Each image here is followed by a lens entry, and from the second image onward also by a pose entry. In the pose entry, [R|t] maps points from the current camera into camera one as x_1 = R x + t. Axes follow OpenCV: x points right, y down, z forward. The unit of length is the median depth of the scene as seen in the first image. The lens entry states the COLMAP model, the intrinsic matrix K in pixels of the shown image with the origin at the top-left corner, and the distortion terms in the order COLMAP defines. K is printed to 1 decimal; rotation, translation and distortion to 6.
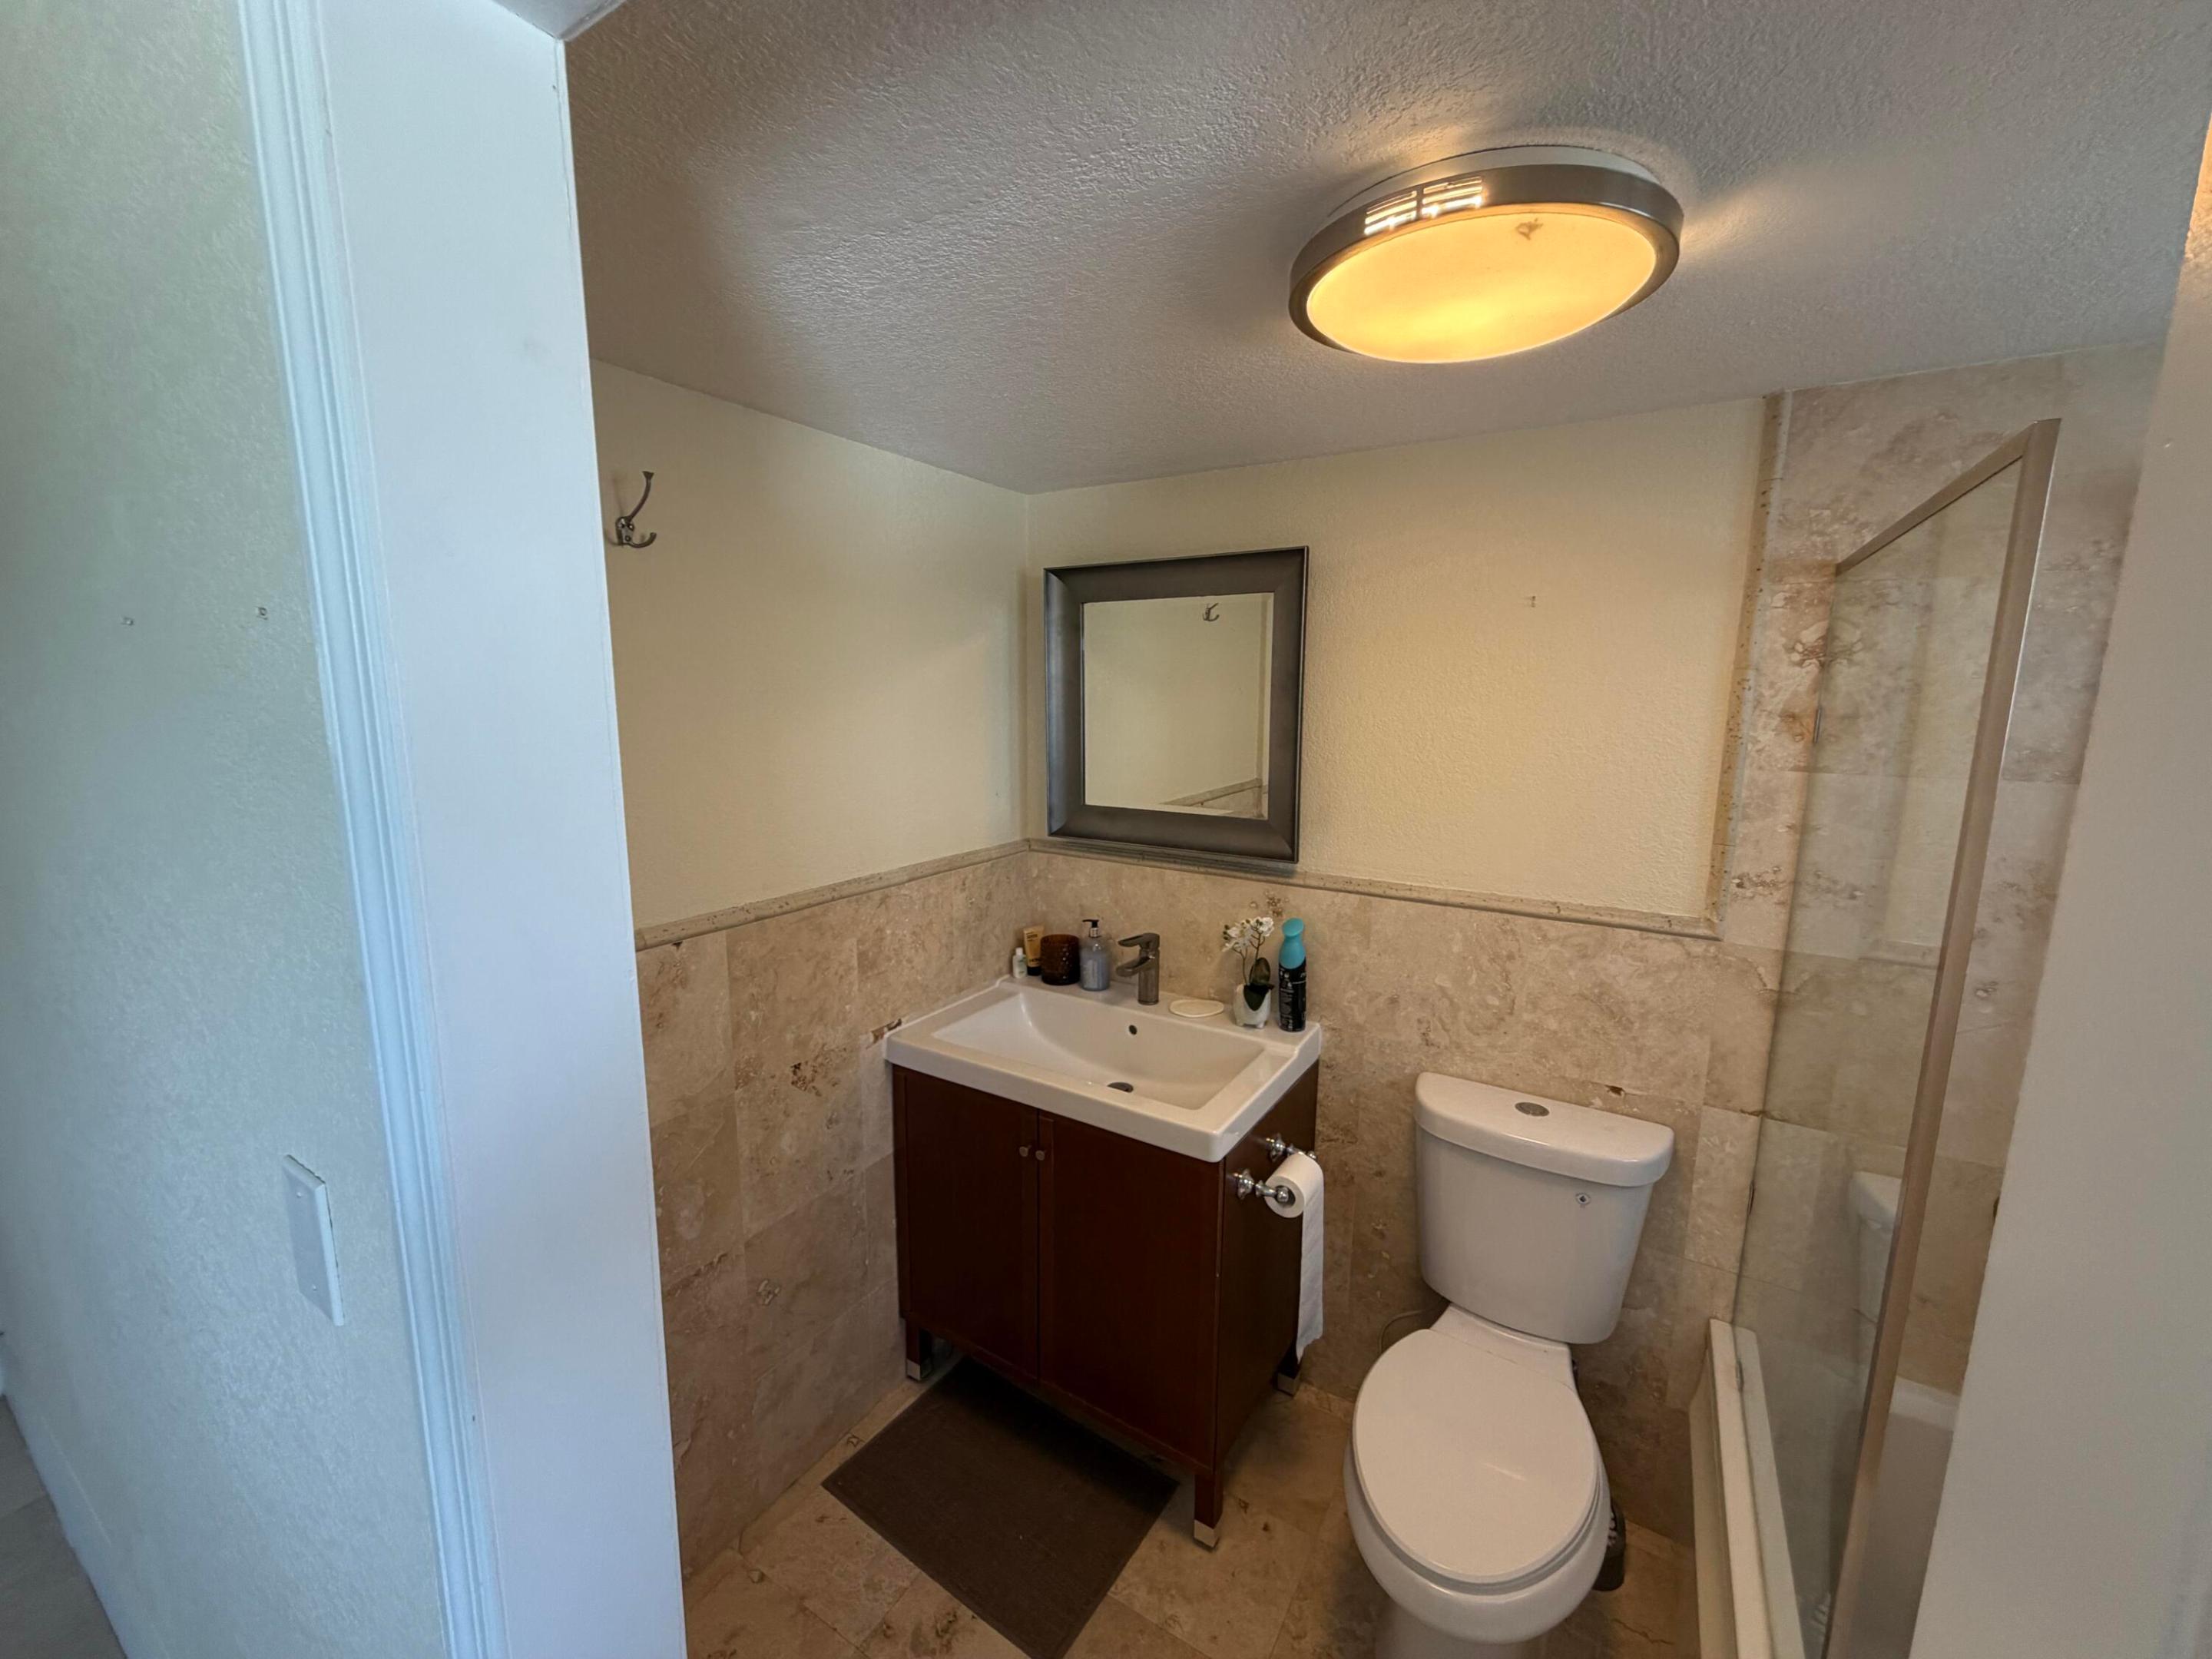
lens RADIAL K [[880.9, 0, 1097.2], [0, 880.9, 829.1], [0, 0, 1]] dist [0.000054, 0.000173]
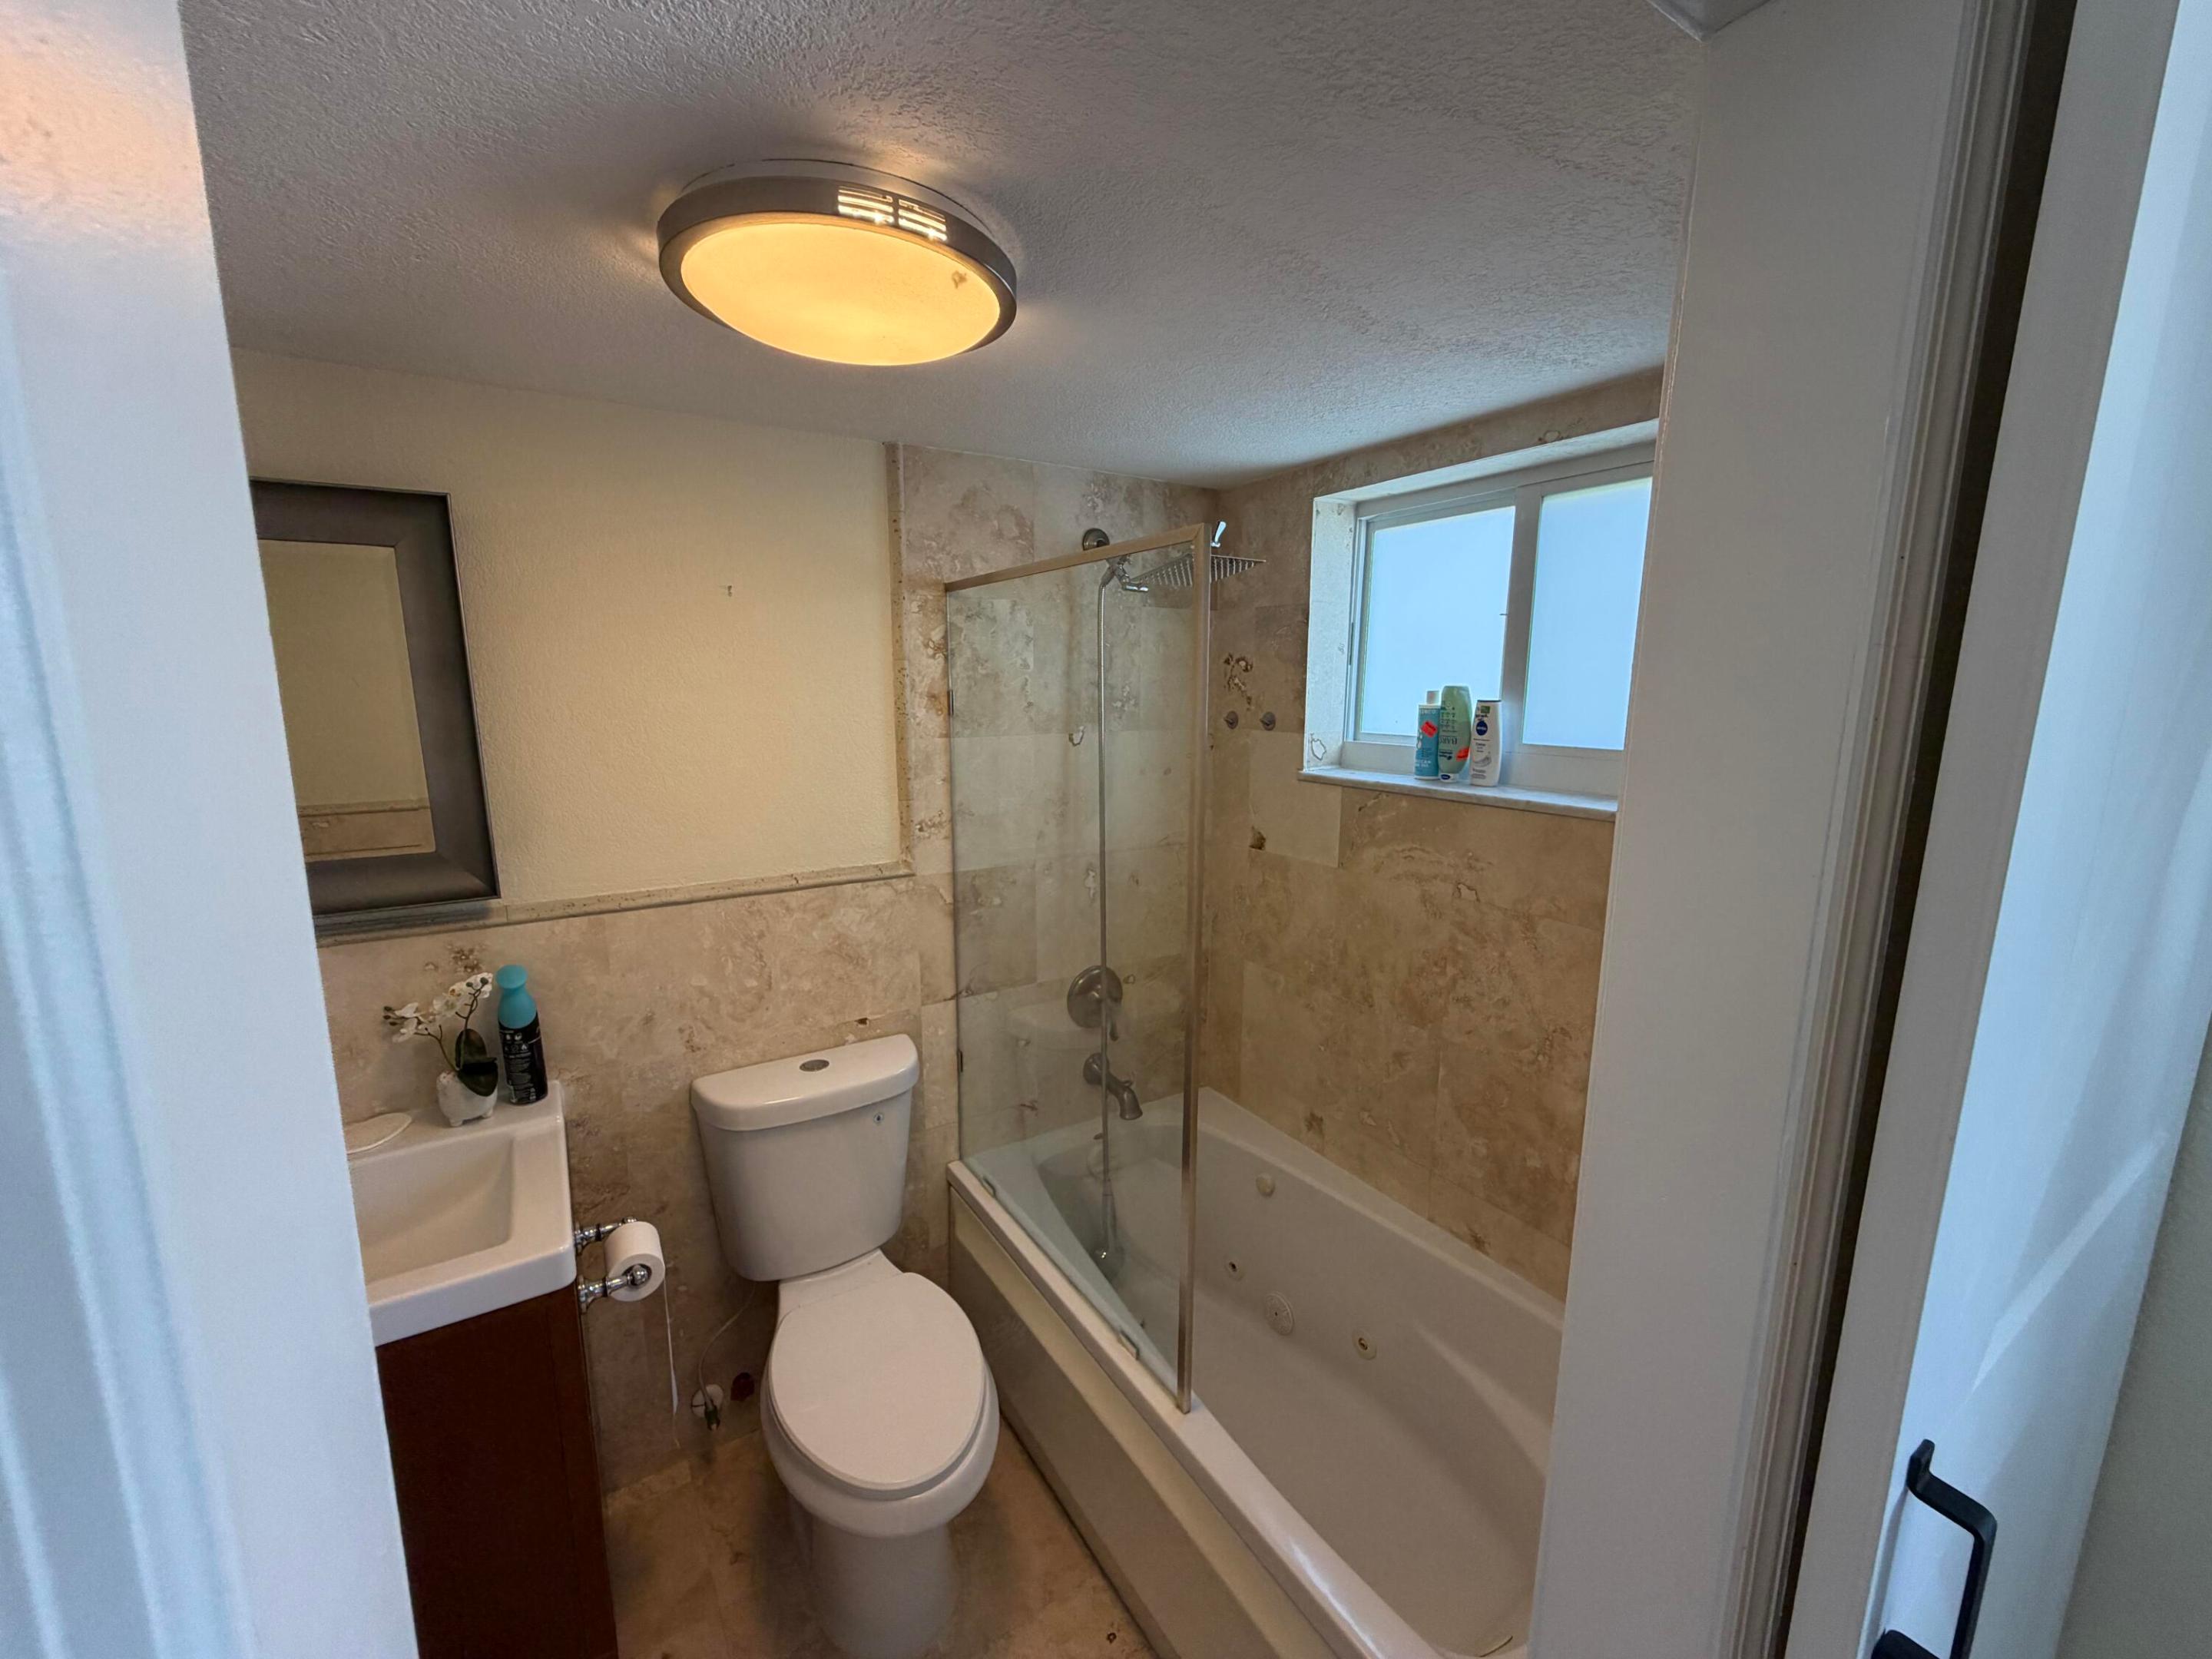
lens RADIAL K [[880.9, 0, 1097.2], [0, 880.9, 829.1], [0, 0, 1]] dist [0.000054, 0.000173]
pose [[0.432139, -0.159121, 0.887658, -0.272970], [0.144331, 0.983825, 0.106095, -0.032885], [-0.890183, 0.082268, 0.448115, 0.182766]]
